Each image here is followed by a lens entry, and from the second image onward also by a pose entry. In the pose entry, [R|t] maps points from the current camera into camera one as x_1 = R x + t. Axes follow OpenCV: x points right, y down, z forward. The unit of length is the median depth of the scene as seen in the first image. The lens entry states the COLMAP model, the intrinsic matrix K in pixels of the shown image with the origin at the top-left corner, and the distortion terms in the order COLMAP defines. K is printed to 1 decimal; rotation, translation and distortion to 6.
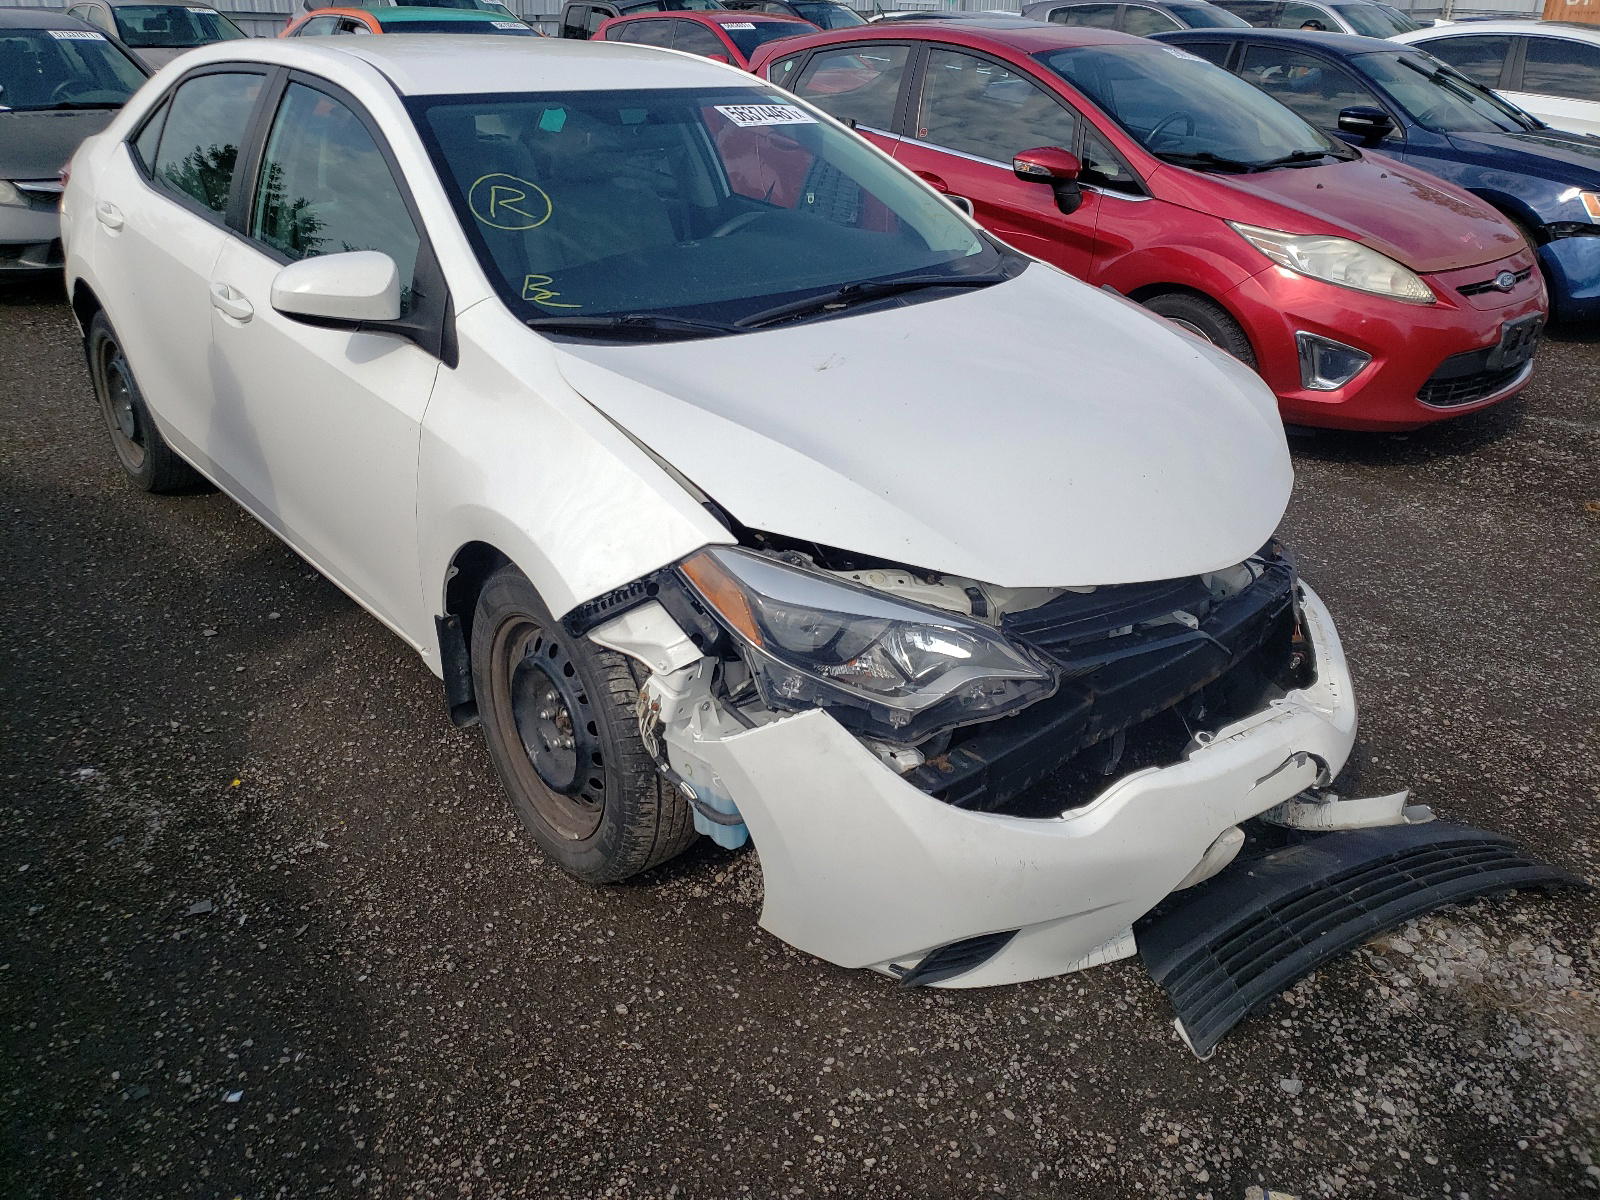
lens RADIAL K [[1154.4, 0, 800.0], [0, 1154.4, 600.0], [0, 0, 1]] dist [0.004899, 0.001343]
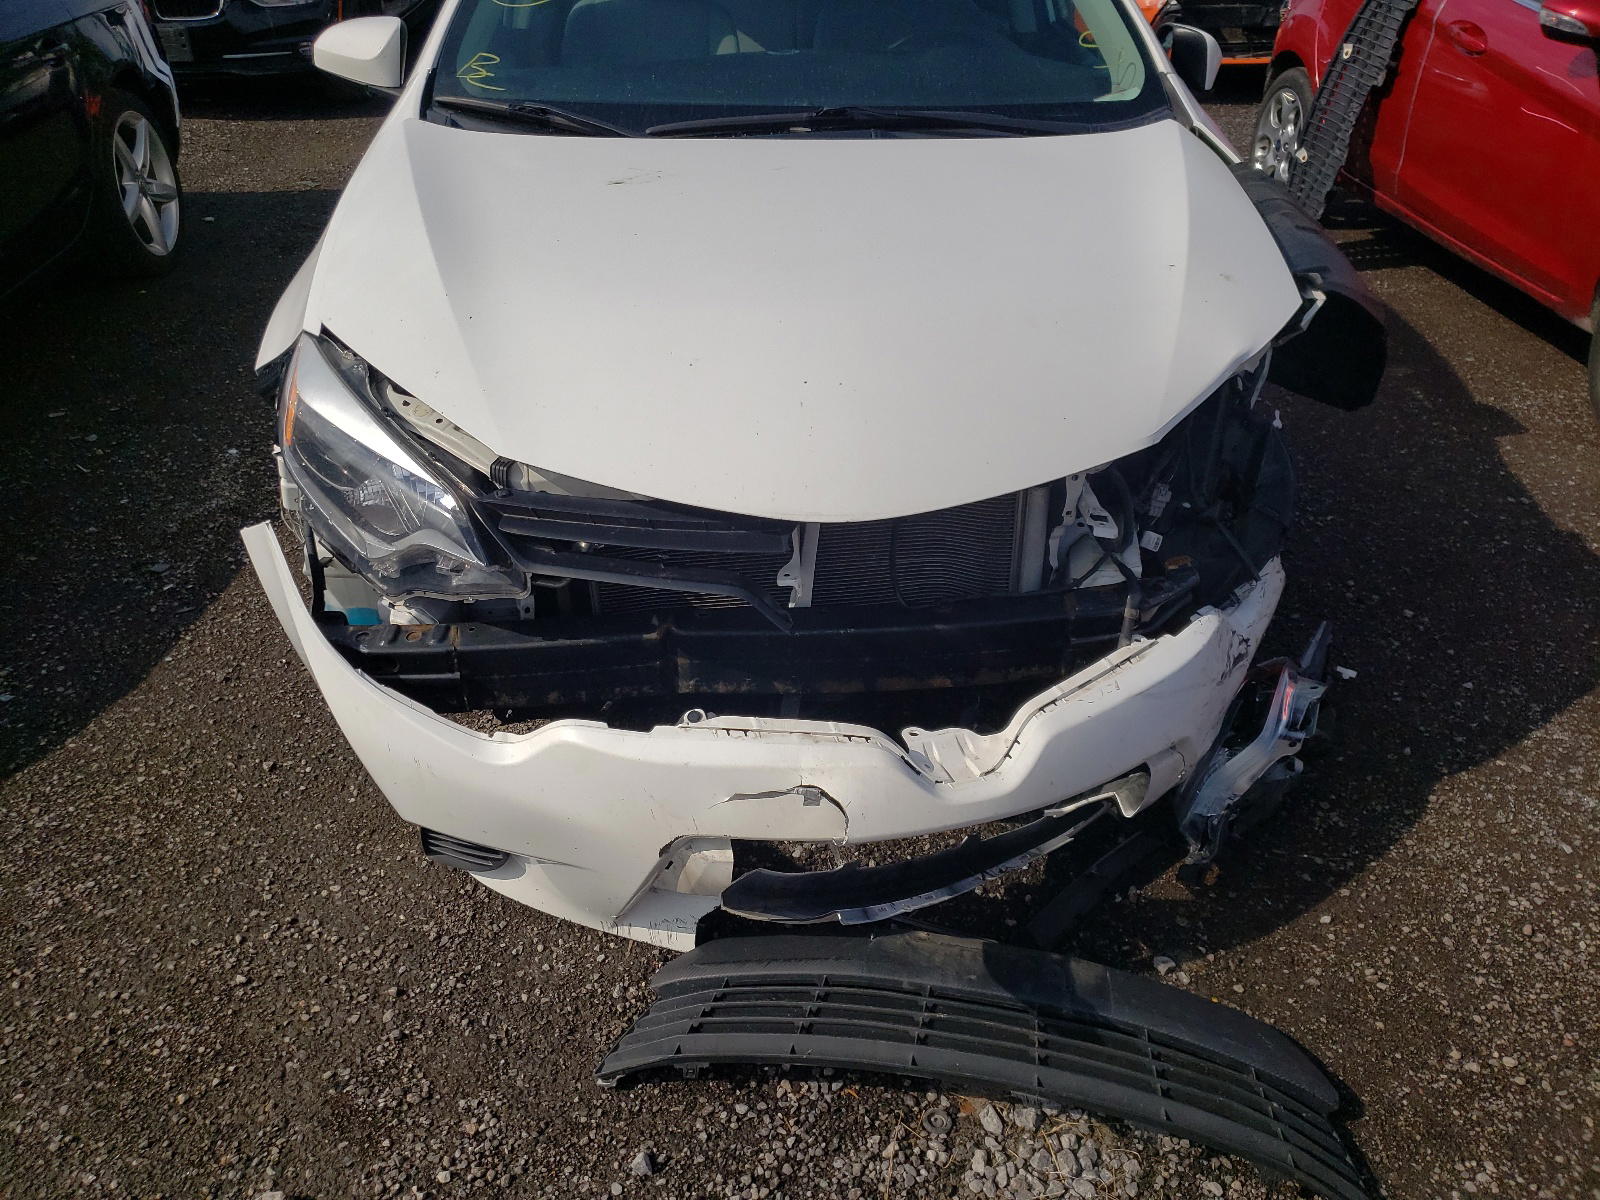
lens RADIAL K [[1192.5, 0, 800.0], [0, 1192.5, 600.0], [0, 0, 1]] dist [-0.002629, -0.001683]
pose [[0.806477, 0.315671, -0.499947, 0.682826], [-0.264568, 0.948845, 0.172328, -0.096700], [0.528771, -0.006708, 0.848738, 0.316605]]
